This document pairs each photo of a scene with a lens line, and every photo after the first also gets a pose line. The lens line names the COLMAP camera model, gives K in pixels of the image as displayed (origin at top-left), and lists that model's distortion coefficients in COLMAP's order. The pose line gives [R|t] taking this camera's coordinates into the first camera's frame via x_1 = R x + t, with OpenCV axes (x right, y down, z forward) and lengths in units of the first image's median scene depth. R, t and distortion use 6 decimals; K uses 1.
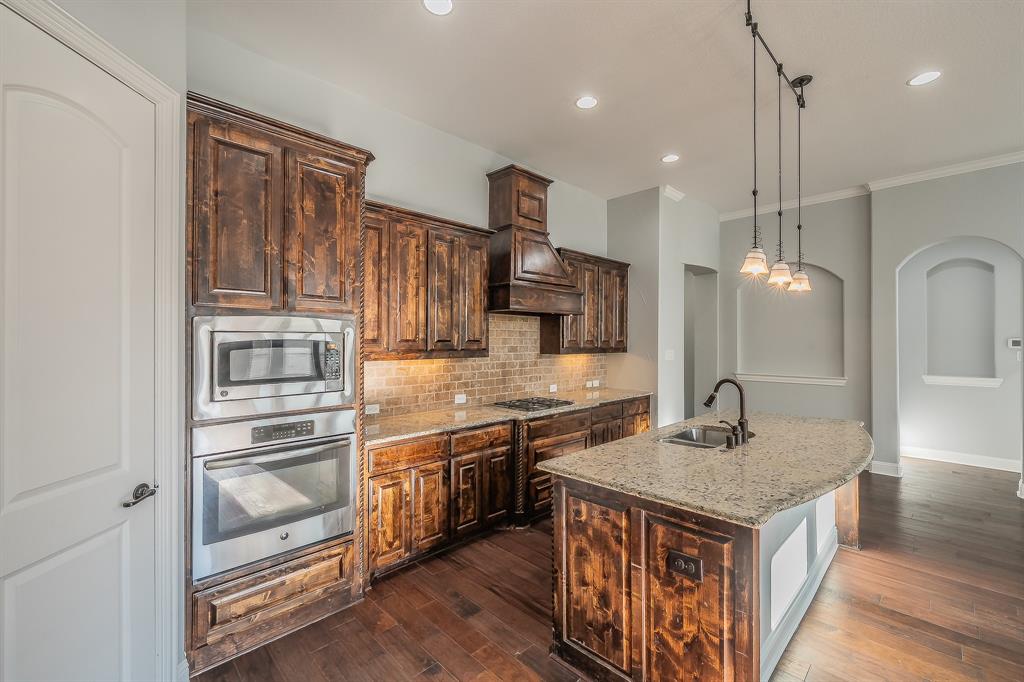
lens RADIAL K [[434.3, 0, 508.9], [0, 434.3, 338.2], [0, 0, 1]] dist [-0.004593, 0.000260]
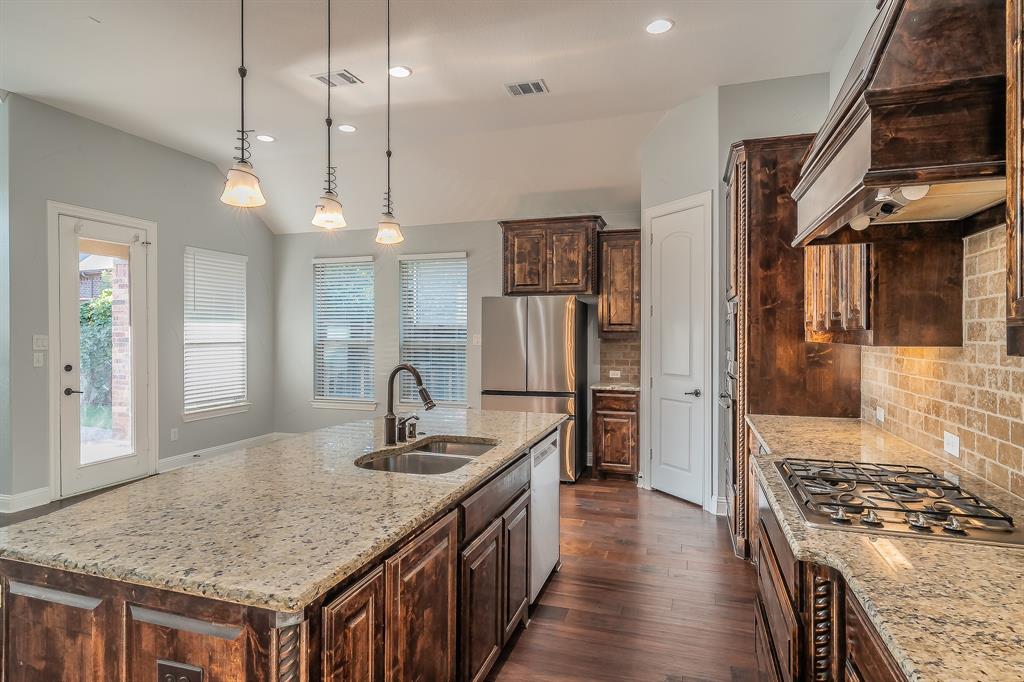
lens RADIAL K [[553.7, 0, 503.8], [0, 553.7, 336.9], [0, 0, 1]] dist [0.005165, -0.002232]
pose [[-0.891728, 0.003032, -0.452562, 0.453801], [0.002666, 0.999995, 0.001448, 0.026087], [0.452564, 0.000085, -0.891732, 1.081723]]
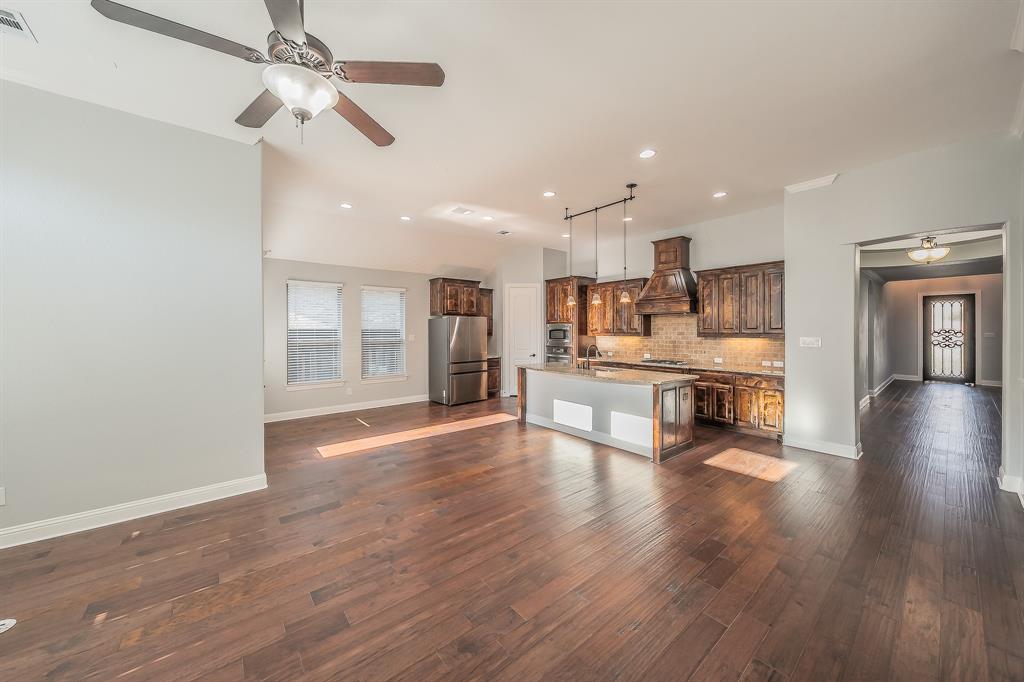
lens RADIAL K [[364.0, 0, 507.2], [0, 364.0, 329.0], [0, 0, 1]] dist [-0.005310, 0.001213]
pose [[-0.104541, -0.000319, -0.994521, 1.473312], [0.010549, 0.999943, -0.001429, 0.001661], [0.994465, -0.010641, -0.104531, 0.419321]]
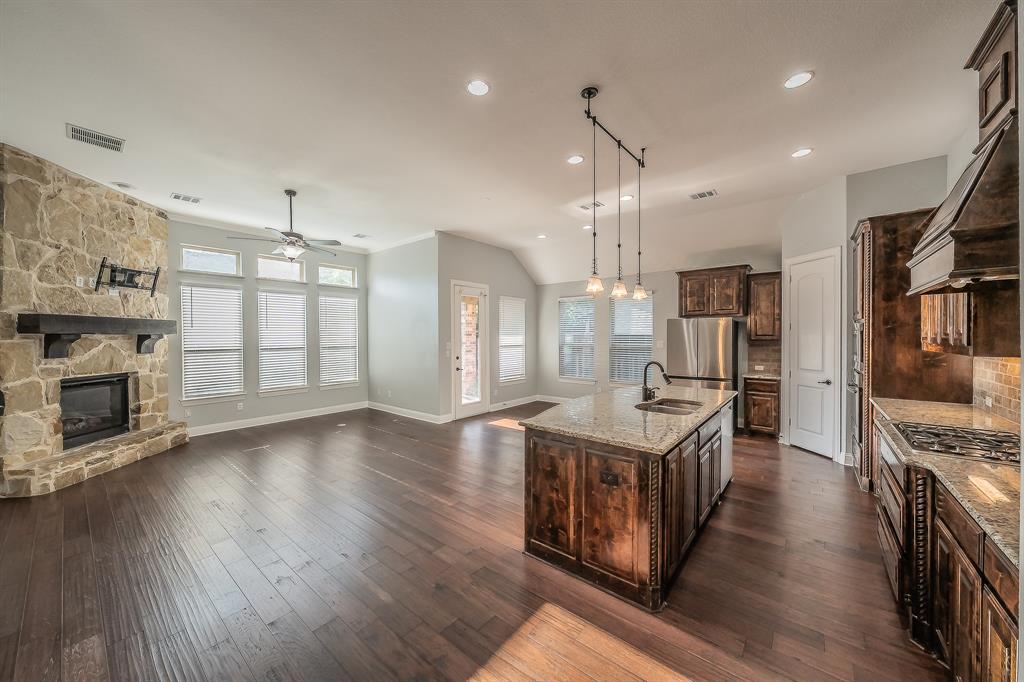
lens RADIAL K [[364.0, 0, 514.6], [0, 364.0, 339.4], [0, 0, 1]] dist [-0.005310, 0.001213]
pose [[-0.994154, 0.004315, -0.107884, 0.635758], [0.003993, 0.999987, 0.003203, 0.007941], [0.107896, 0.002754, -0.994158, 1.227641]]
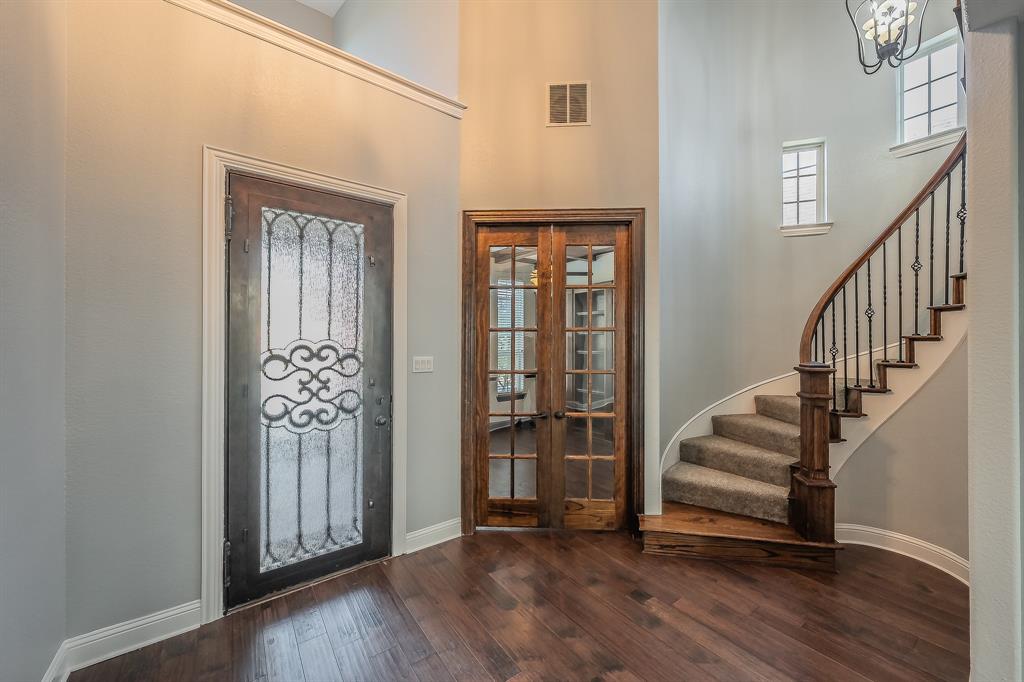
lens RADIAL K [[392.5, 0, 521.4], [0, 392.5, 338.0], [0, 0, 1]] dist [-0.006216, 0.000115]
pose [[0.991366, 0.005776, -0.130998, -0.606160], [-0.005695, 0.999983, 0.000995, 0.017934], [0.131001, -0.000240, 0.991382, 2.319464]]
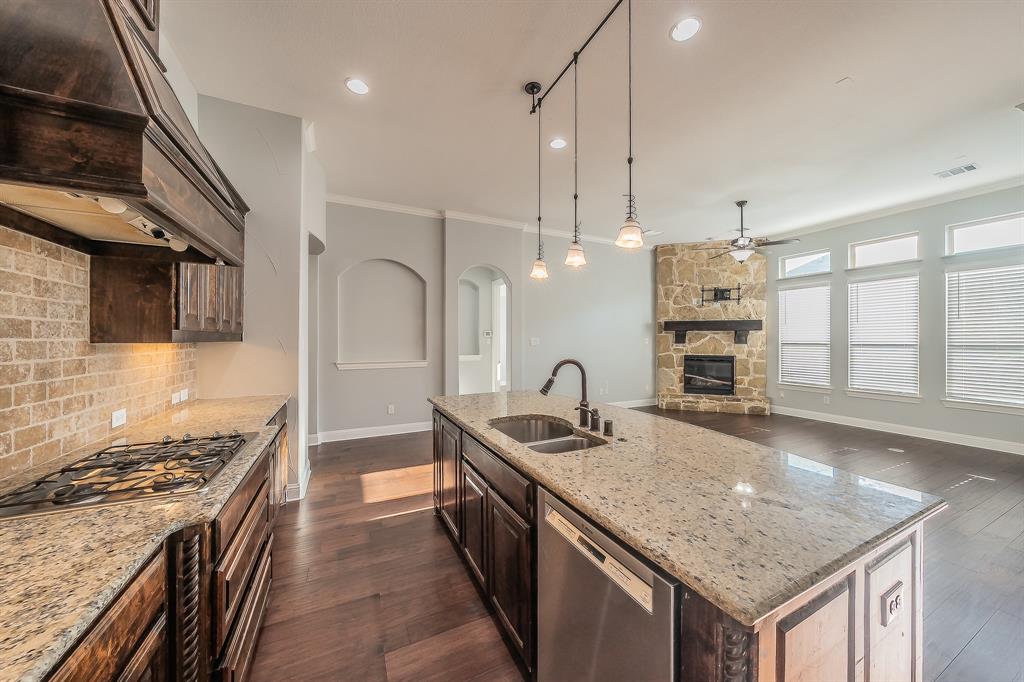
lens RADIAL K [[352.6, 0, 510.7], [0, 352.6, 338.7], [0, 0, 1]] dist [-0.002610, 0.000457]
pose [[0.319883, -0.000038, 0.947457, -0.123473], [-0.005942, 0.999980, 0.002046, 0.028887], [-0.947438, -0.006284, 0.319877, 0.500374]]
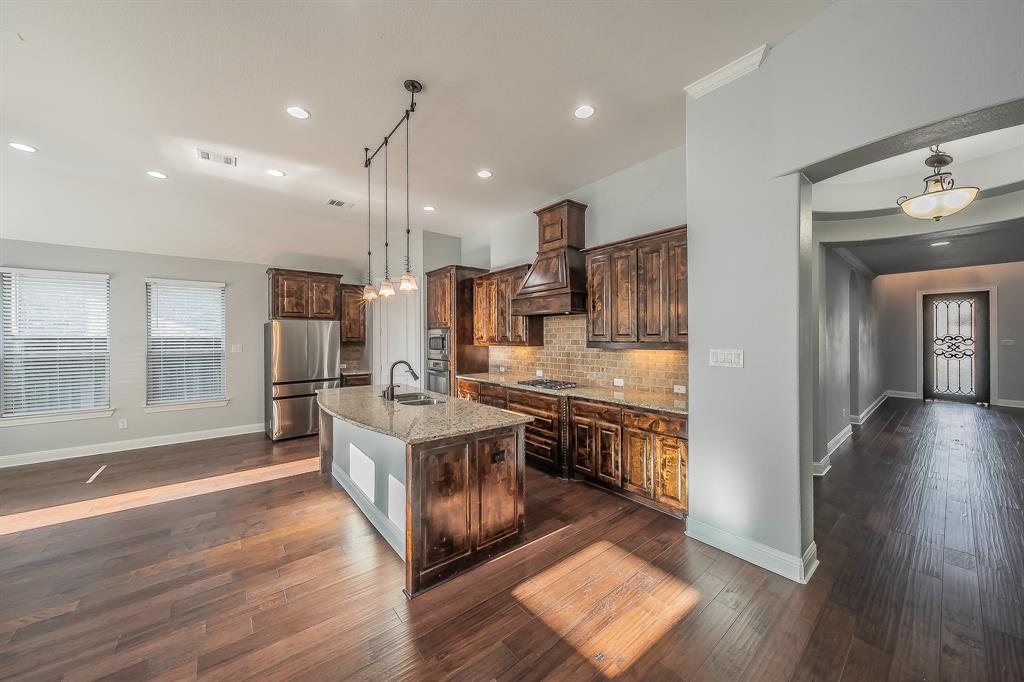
lens RADIAL K [[352.6, 0, 509.3], [0, 352.6, 336.9], [0, 0, 1]] dist [-0.002610, 0.000457]
pose [[-0.113954, -0.000054, -0.993486, 0.977995], [0.013546, 0.999907, -0.001609, 0.008139], [0.993394, -0.013641, -0.113943, 0.869087]]
